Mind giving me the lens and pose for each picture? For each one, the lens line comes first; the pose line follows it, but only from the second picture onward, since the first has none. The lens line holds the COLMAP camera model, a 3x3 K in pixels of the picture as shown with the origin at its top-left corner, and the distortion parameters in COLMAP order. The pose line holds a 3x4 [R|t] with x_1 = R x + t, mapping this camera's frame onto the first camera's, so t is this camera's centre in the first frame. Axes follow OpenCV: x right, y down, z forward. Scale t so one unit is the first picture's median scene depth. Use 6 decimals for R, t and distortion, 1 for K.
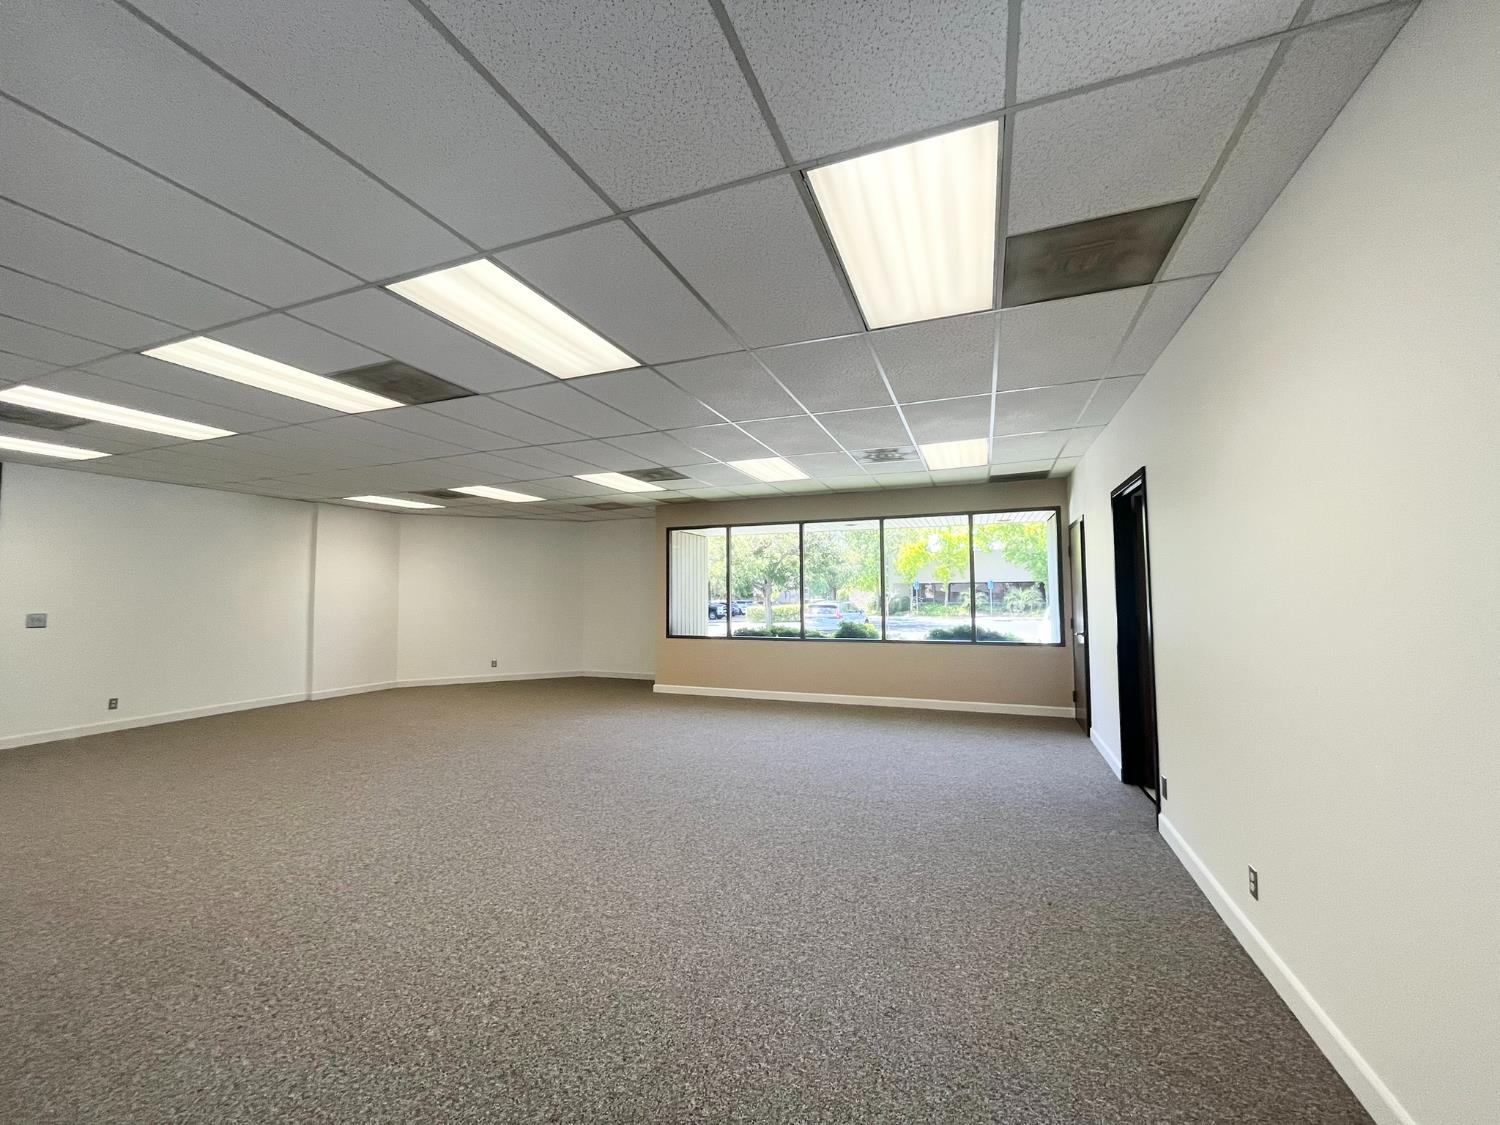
lens RADIAL K [[604.3, 0, 743.3], [0, 604.3, 558.6], [0, 0, 1]] dist [-0.003922, 0.000600]
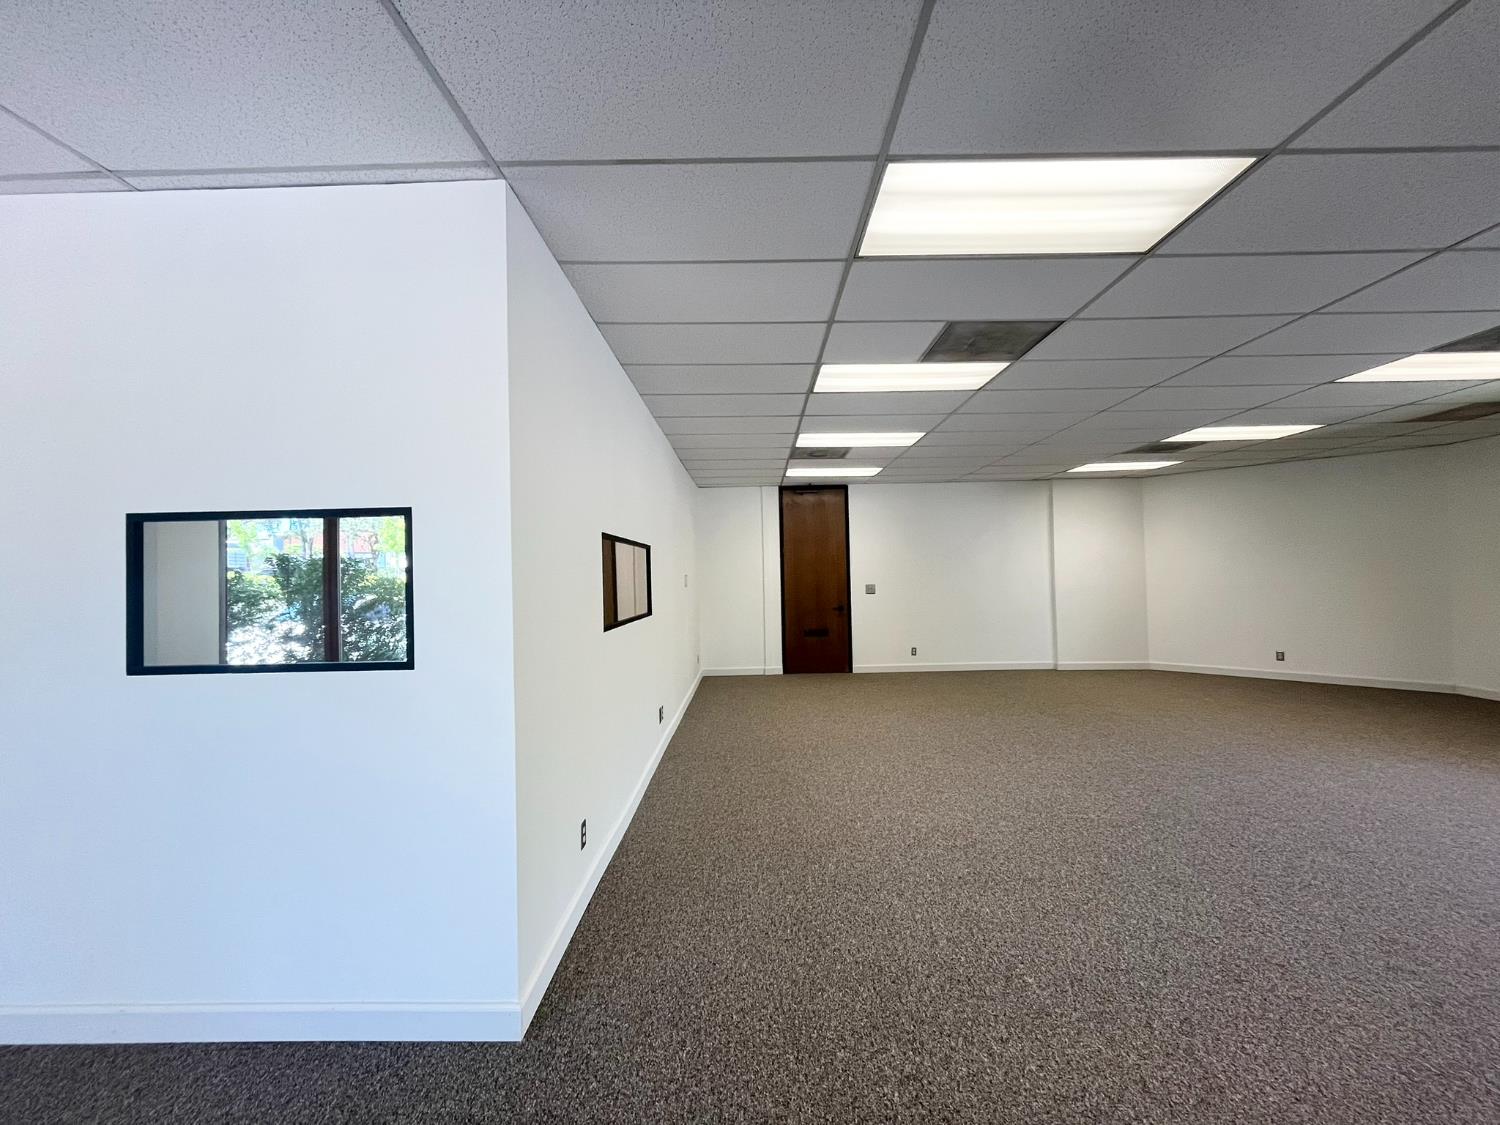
lens RADIAL K [[604.3, 0, 743.3], [0, 604.3, 558.6], [0, 0, 1]] dist [-0.003922, 0.000600]
pose [[0.356832, -0.026327, -0.933797, 0.141500], [0.070339, 0.997522, -0.001245, 0.013342], [0.931517, -0.065238, 0.357800, 0.275110]]
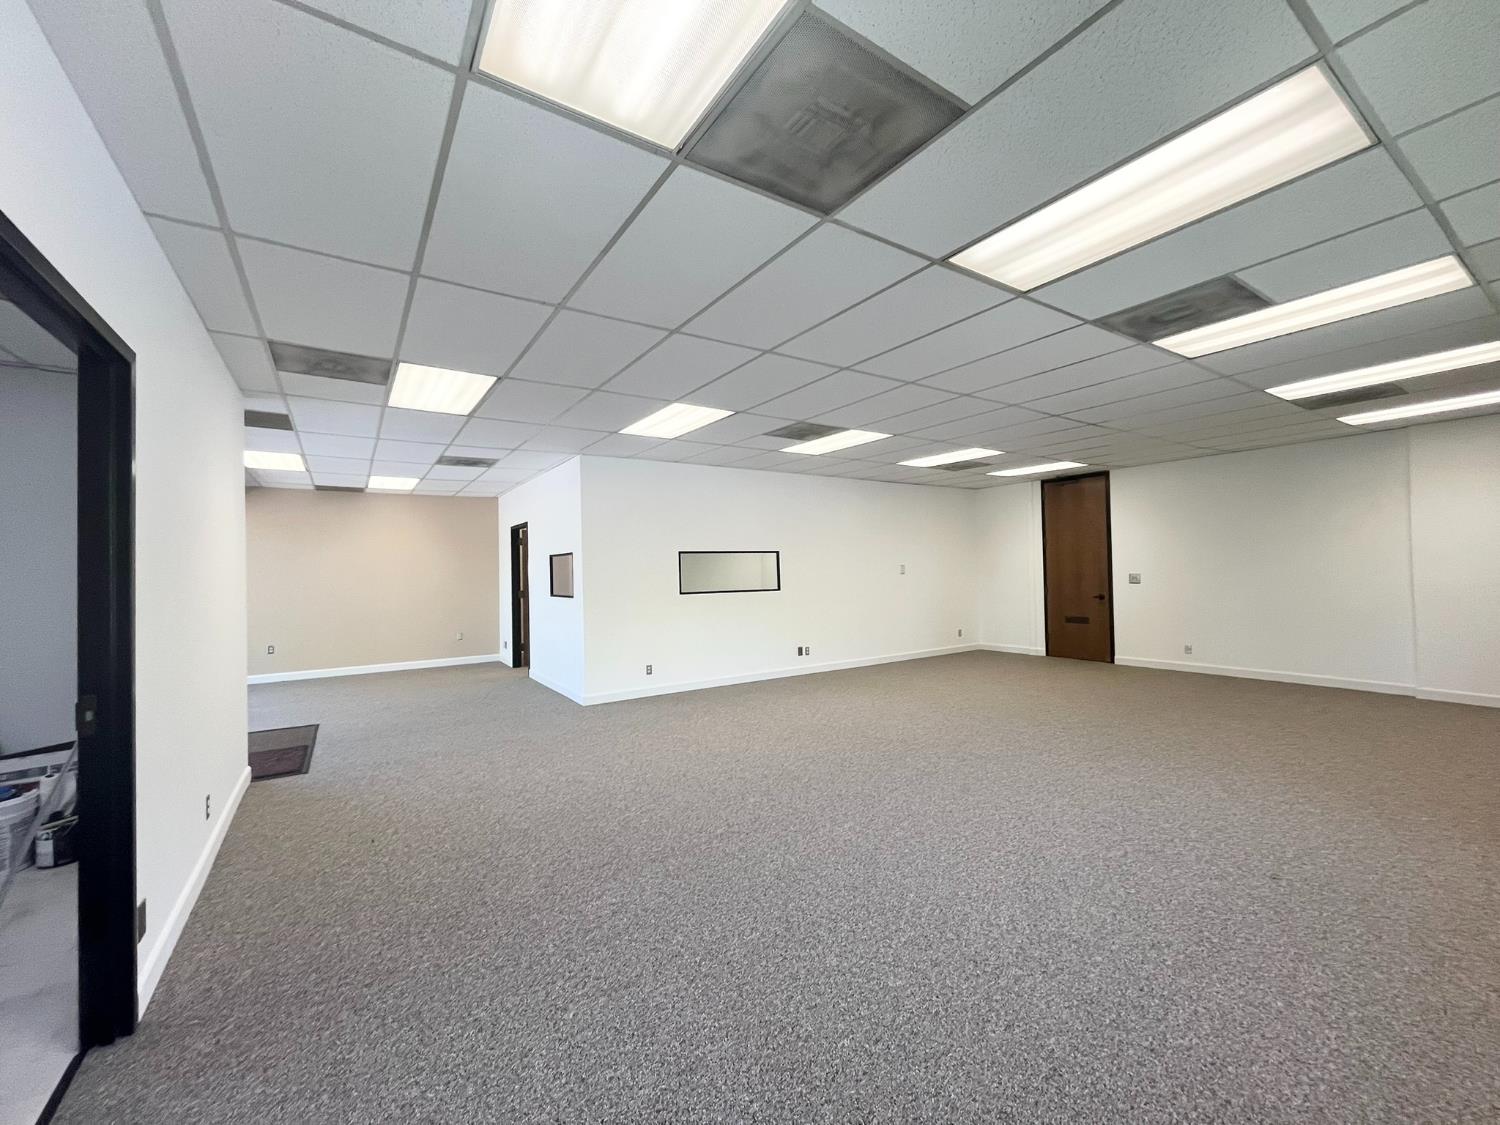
lens RADIAL K [[604.3, 0, 743.3], [0, 604.3, 558.6], [0, 0, 1]] dist [-0.003922, 0.000600]
pose [[-0.573617, 0.003707, -0.819115, 0.702958], [0.071959, 0.996352, -0.045883, 0.082272], [0.815957, -0.085262, -0.571791, 1.535993]]
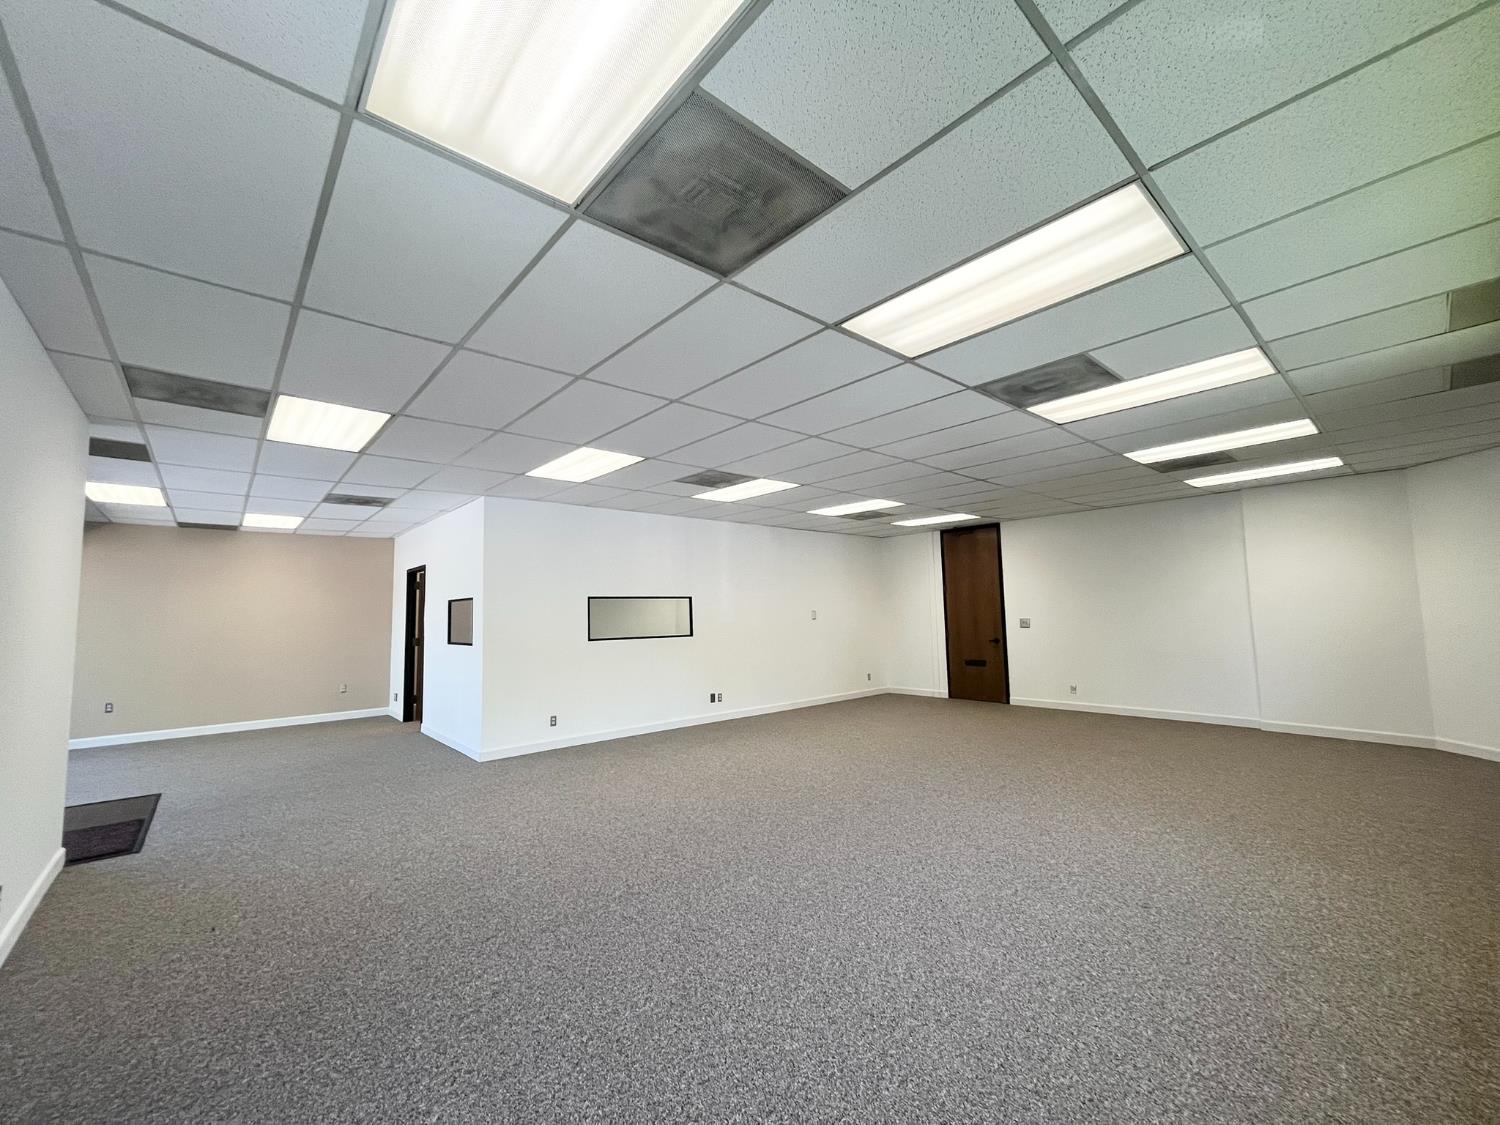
lens RADIAL K [[604.3, 0, 743.3], [0, 604.3, 558.6], [0, 0, 1]] dist [-0.003922, 0.000600]
pose [[-0.459319, -0.062662, -0.886059, 0.692886], [0.076293, 0.991040, -0.109635, 0.081383], [0.884989, -0.117957, -0.450422, 1.553601]]
